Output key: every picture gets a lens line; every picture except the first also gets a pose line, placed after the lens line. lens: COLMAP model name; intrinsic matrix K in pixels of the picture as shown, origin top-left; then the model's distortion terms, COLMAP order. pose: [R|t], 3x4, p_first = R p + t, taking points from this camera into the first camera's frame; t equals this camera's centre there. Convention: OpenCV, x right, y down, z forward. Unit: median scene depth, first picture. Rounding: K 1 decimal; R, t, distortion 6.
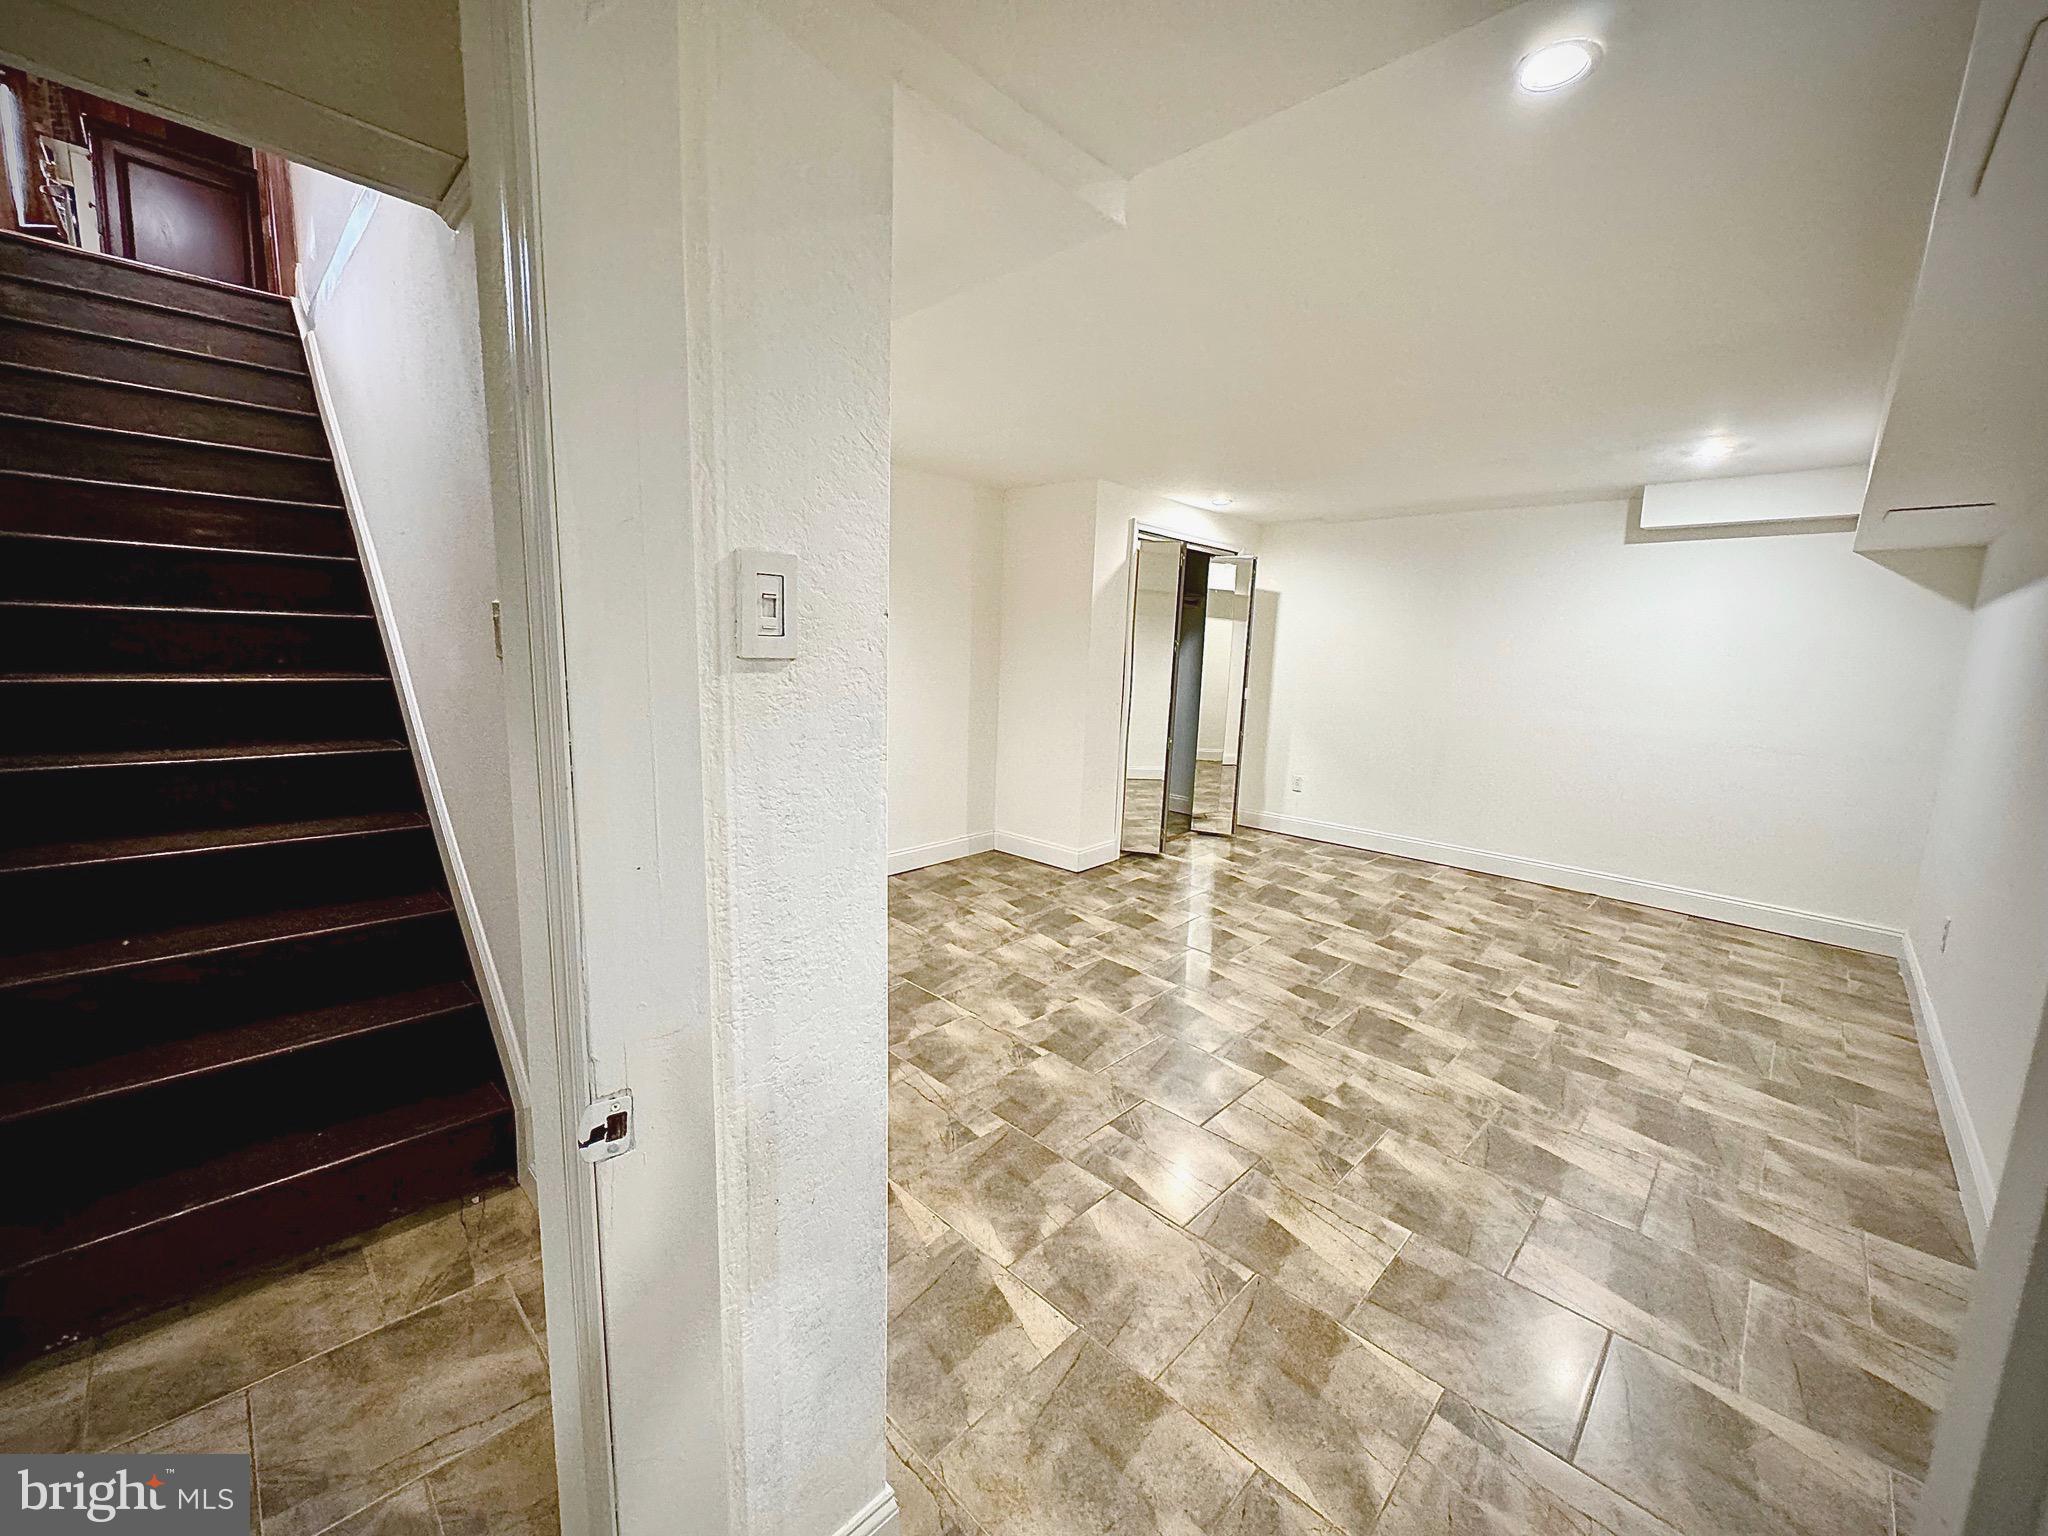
lens RADIAL K [[815.8, 0, 1024.8], [0, 815.8, 777.0], [0, 0, 1]] dist [-0.003101, 0.000457]
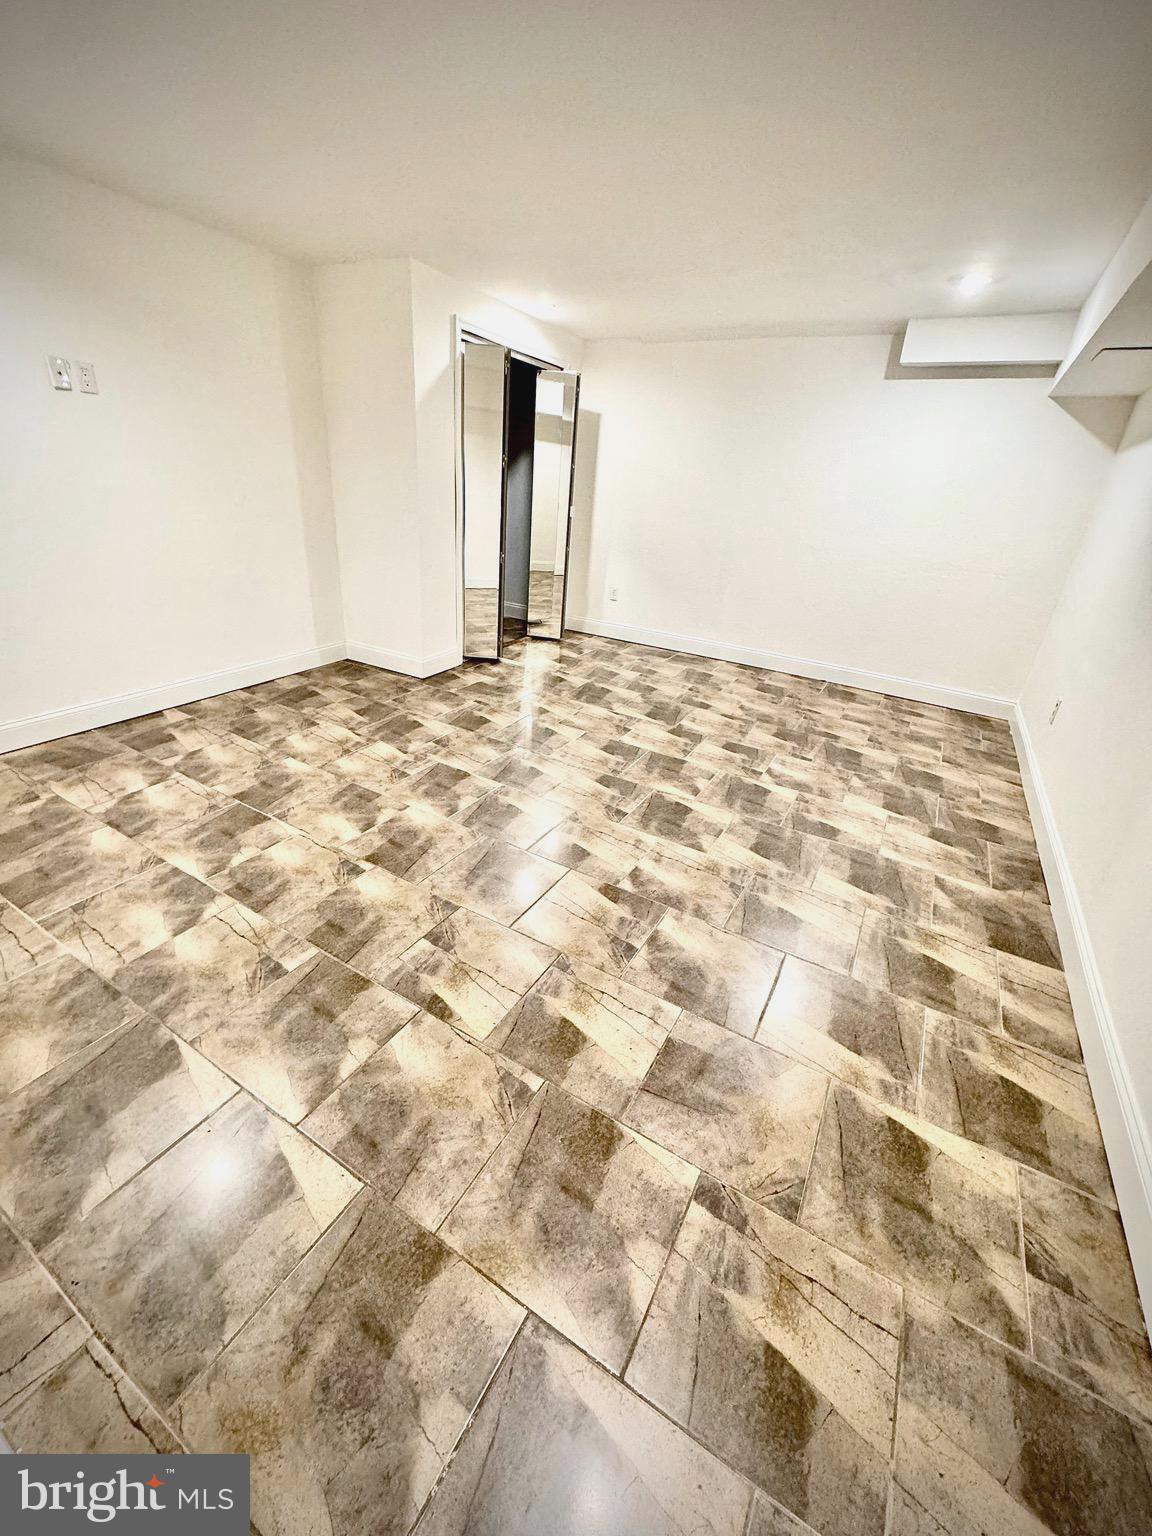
lens RADIAL K [[611.8, 0, 578.3], [0, 611.8, 763.4], [0, 0, 1]] dist [-0.003101, 0.000457]
pose [[0.968487, -0.072681, 0.238224, 0.119593], [0.002289, 0.959032, 0.283290, -0.017593], [-0.249054, -0.273817, 0.928976, 0.257370]]
